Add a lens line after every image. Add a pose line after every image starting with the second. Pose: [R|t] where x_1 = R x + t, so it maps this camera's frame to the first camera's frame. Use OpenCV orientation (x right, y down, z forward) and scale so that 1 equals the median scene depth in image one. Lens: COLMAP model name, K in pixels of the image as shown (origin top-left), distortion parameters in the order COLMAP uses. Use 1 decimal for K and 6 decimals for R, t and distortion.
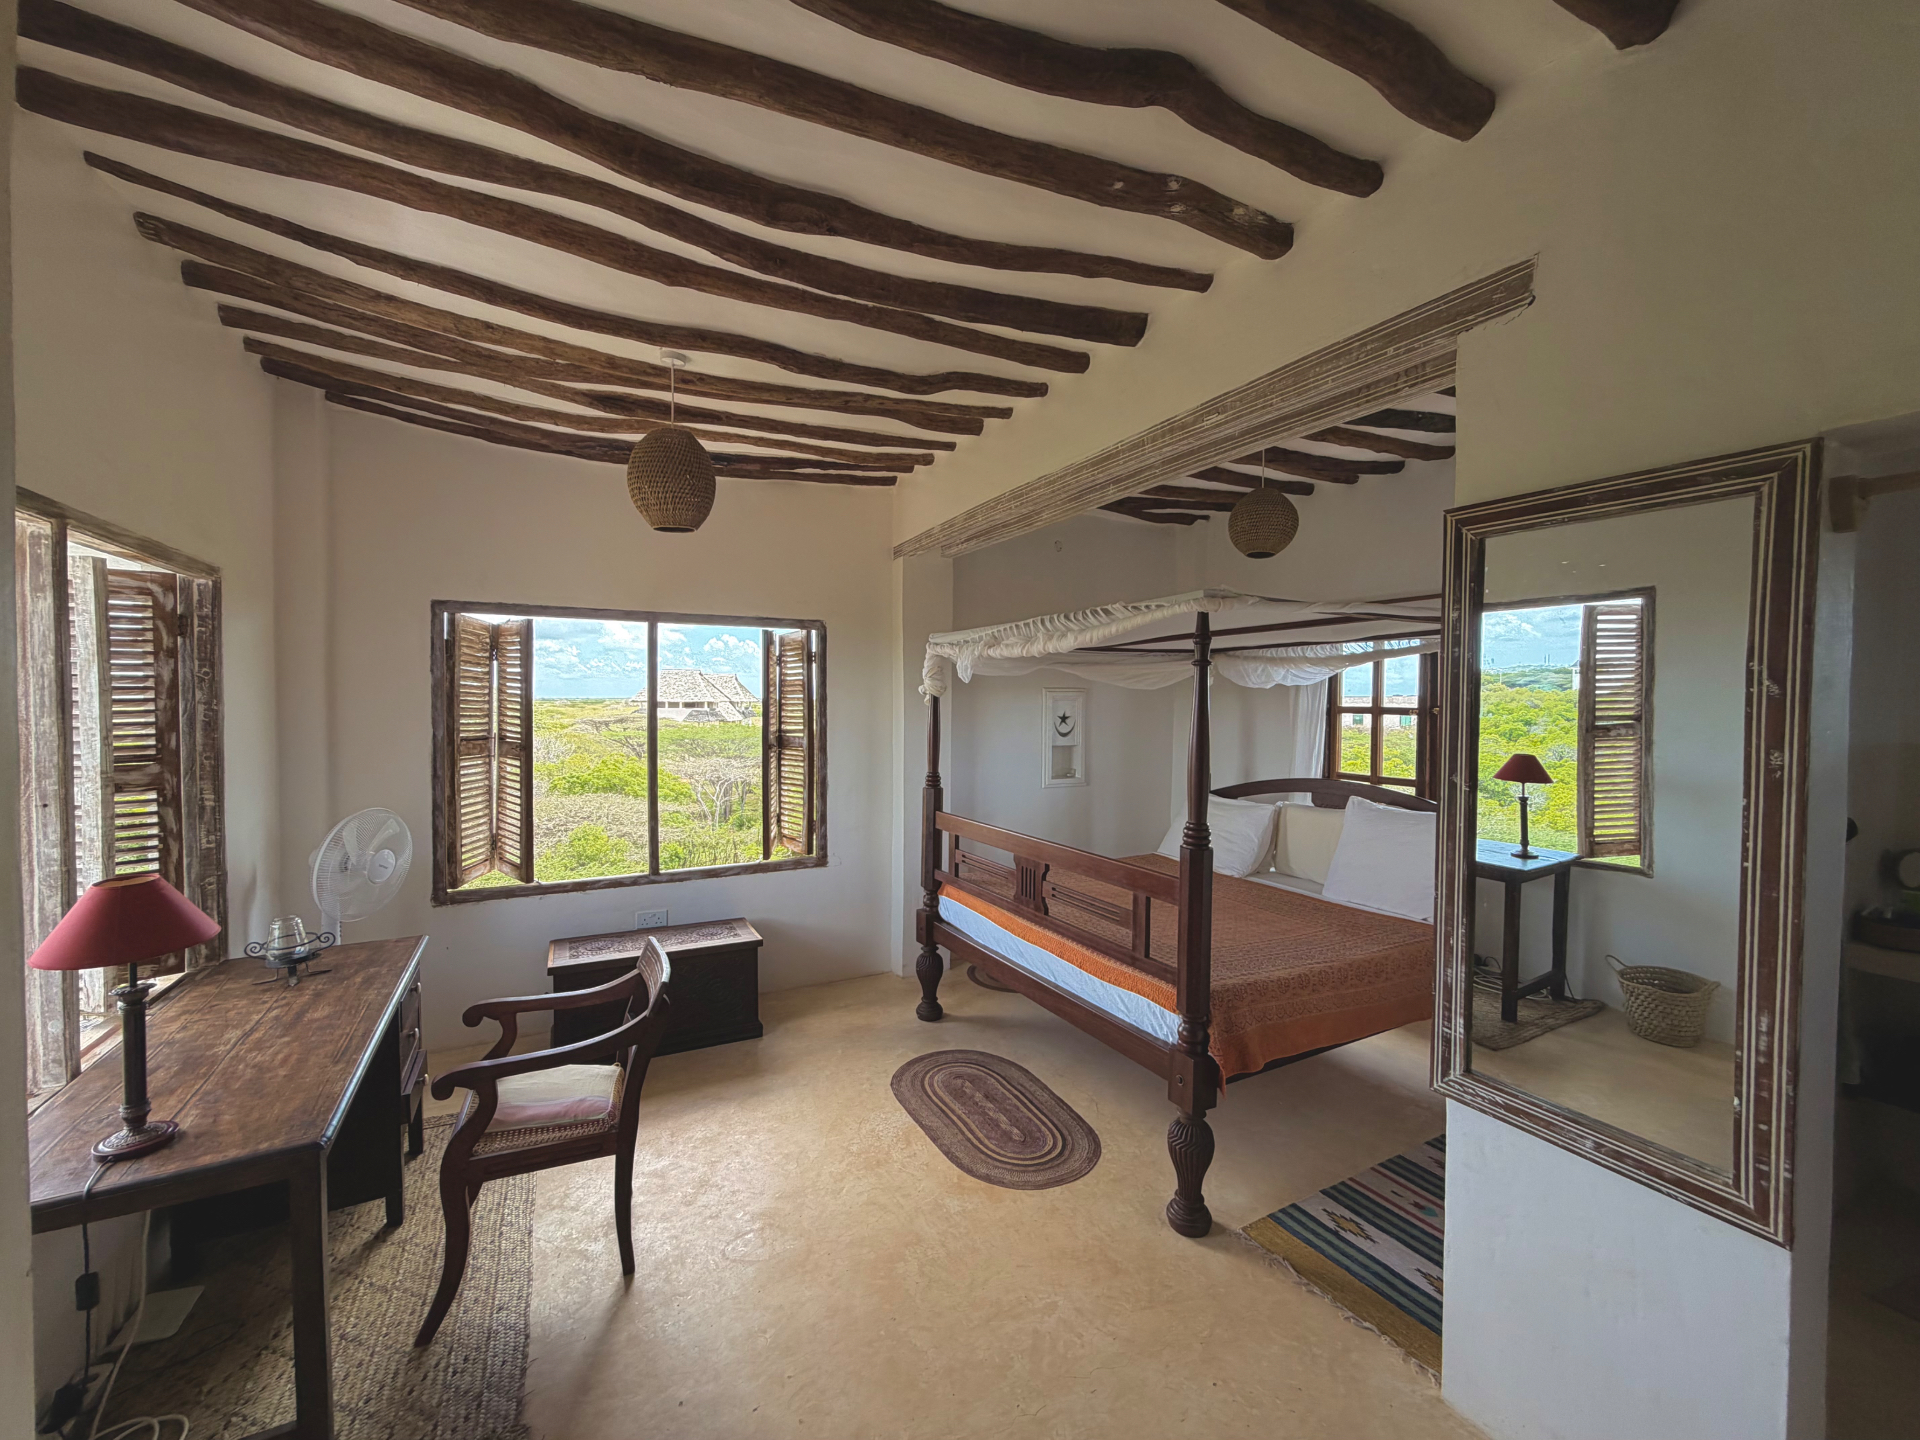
lens RADIAL K [[752.1, 0, 938.5], [0, 752.1, 716.4], [0, 0, 1]] dist [-0.000203, -0.000063]
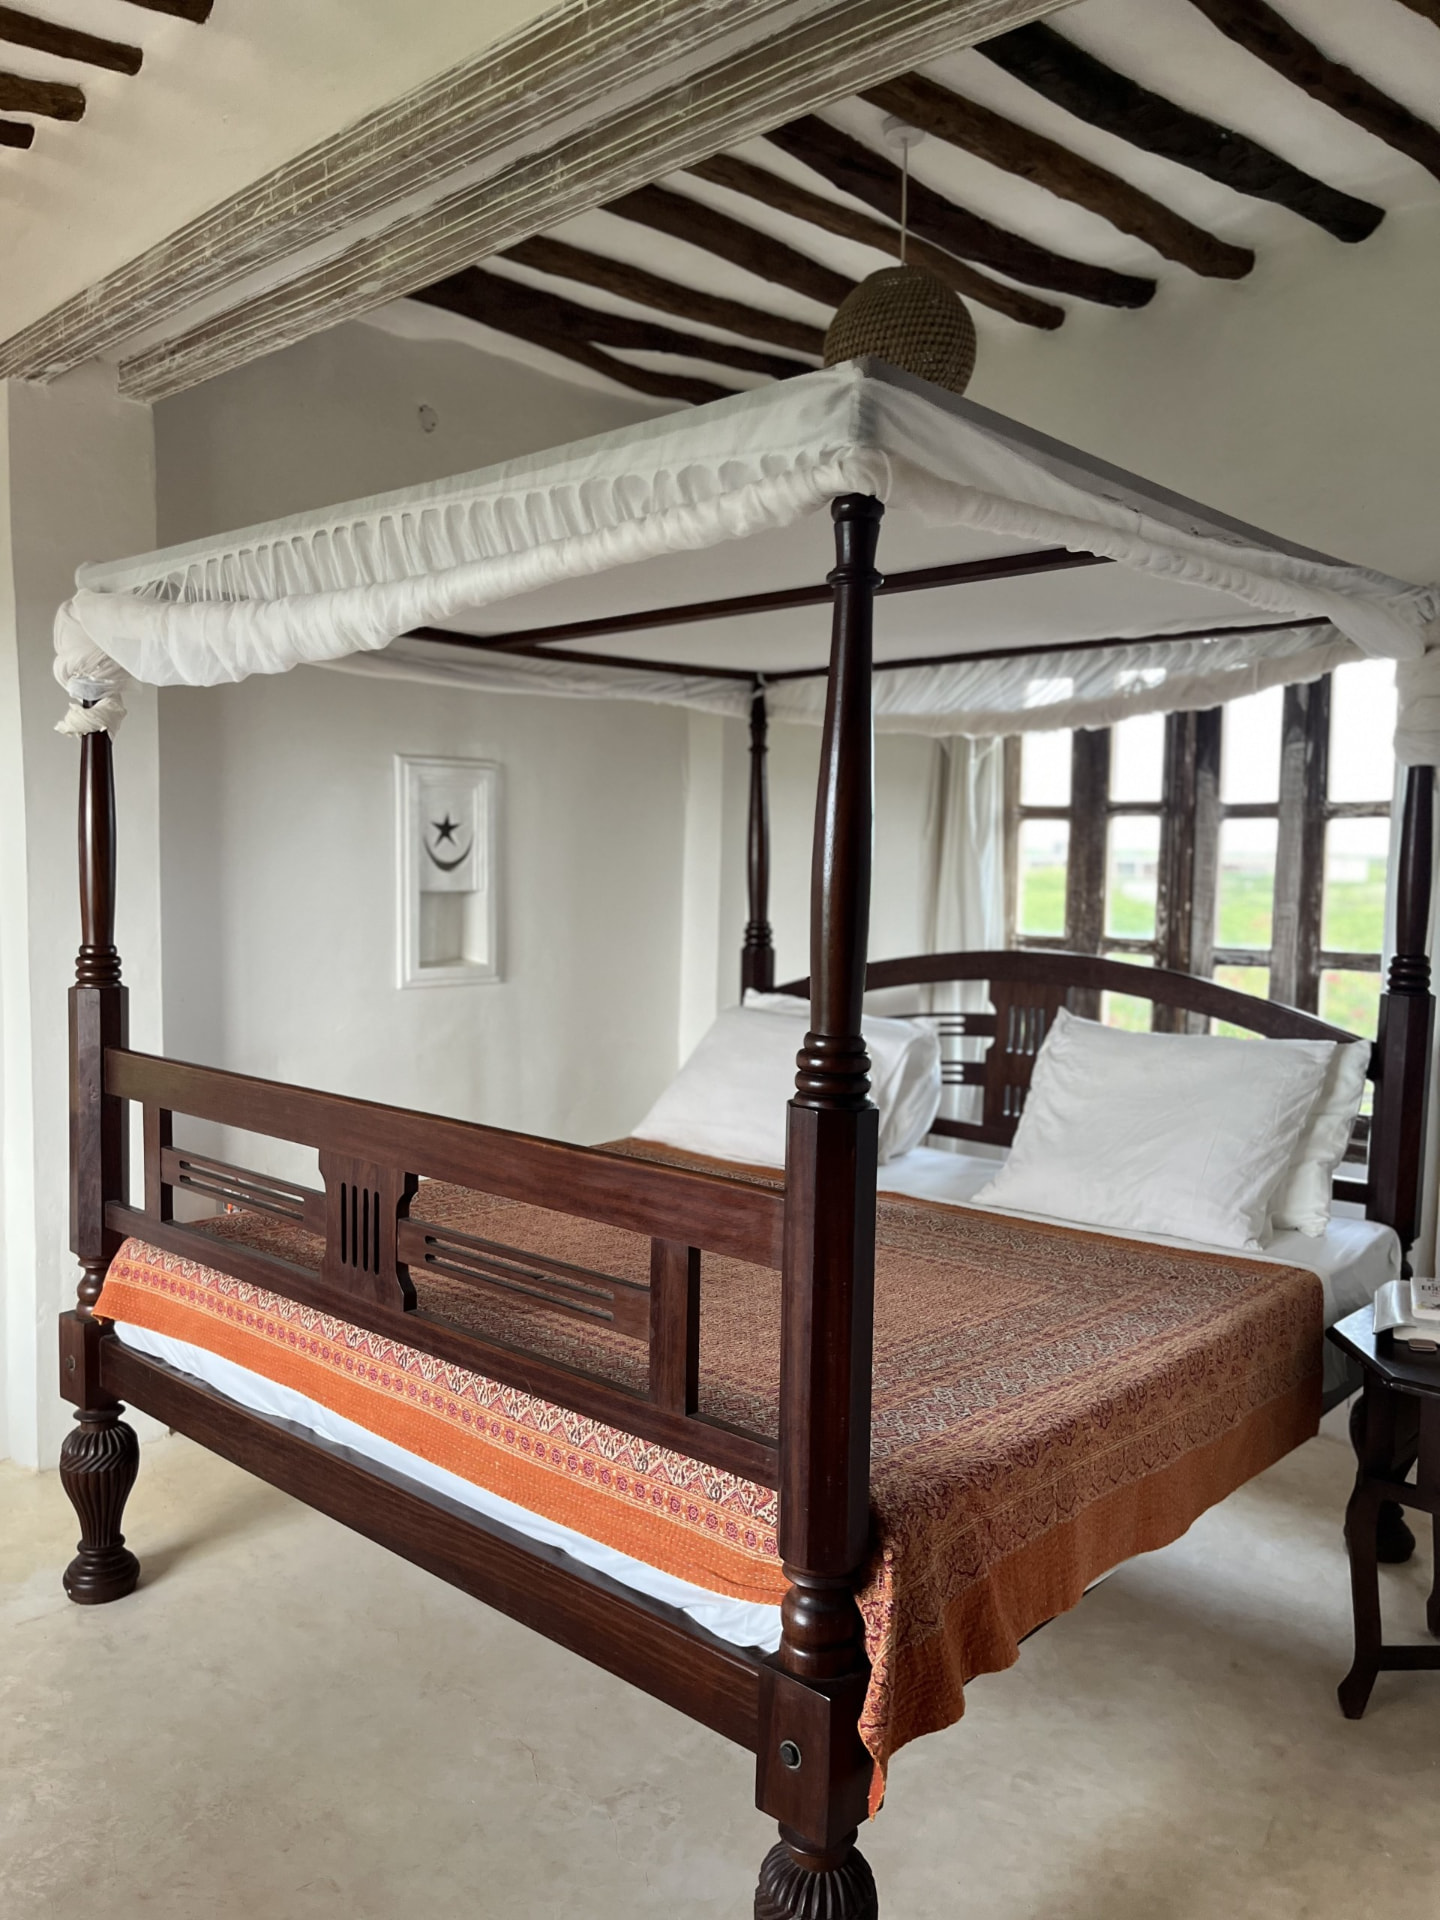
lens RADIAL K [[1397.0, 0, 712.0], [0, 1397.0, 946.1], [0, 0, 1]] dist [-0.005400, -0.000928]
pose [[0.936533, -0.020191, 0.349997, 0.043740], [0.001887, 0.998616, 0.052560, 0.047785], [-0.350574, -0.048564, 0.935275, 0.303859]]
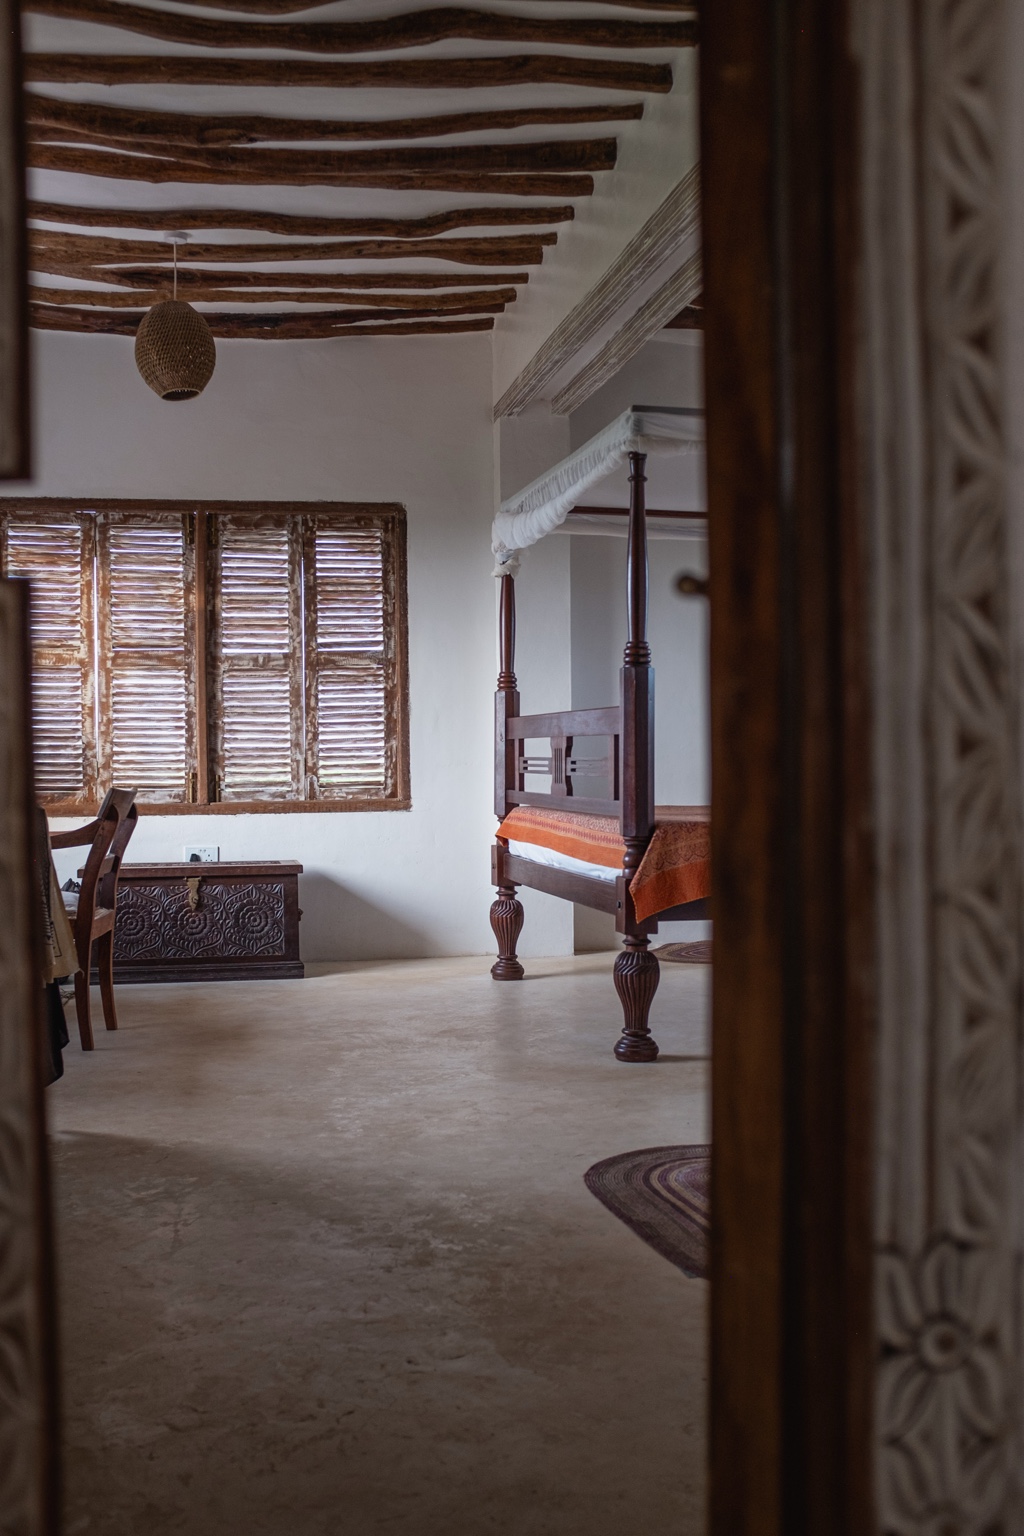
lens RADIAL K [[1520.0, 0, 512.0], [0, 1520.0, 768.0], [0, 0, 1]] dist [-0.105695, 0.015601]
pose [[0.962427, -0.009633, -0.271369, 0.549872], [0.005511, 0.999858, -0.015948, 0.253888], [0.271484, 0.013853, 0.962343, -0.725890]]
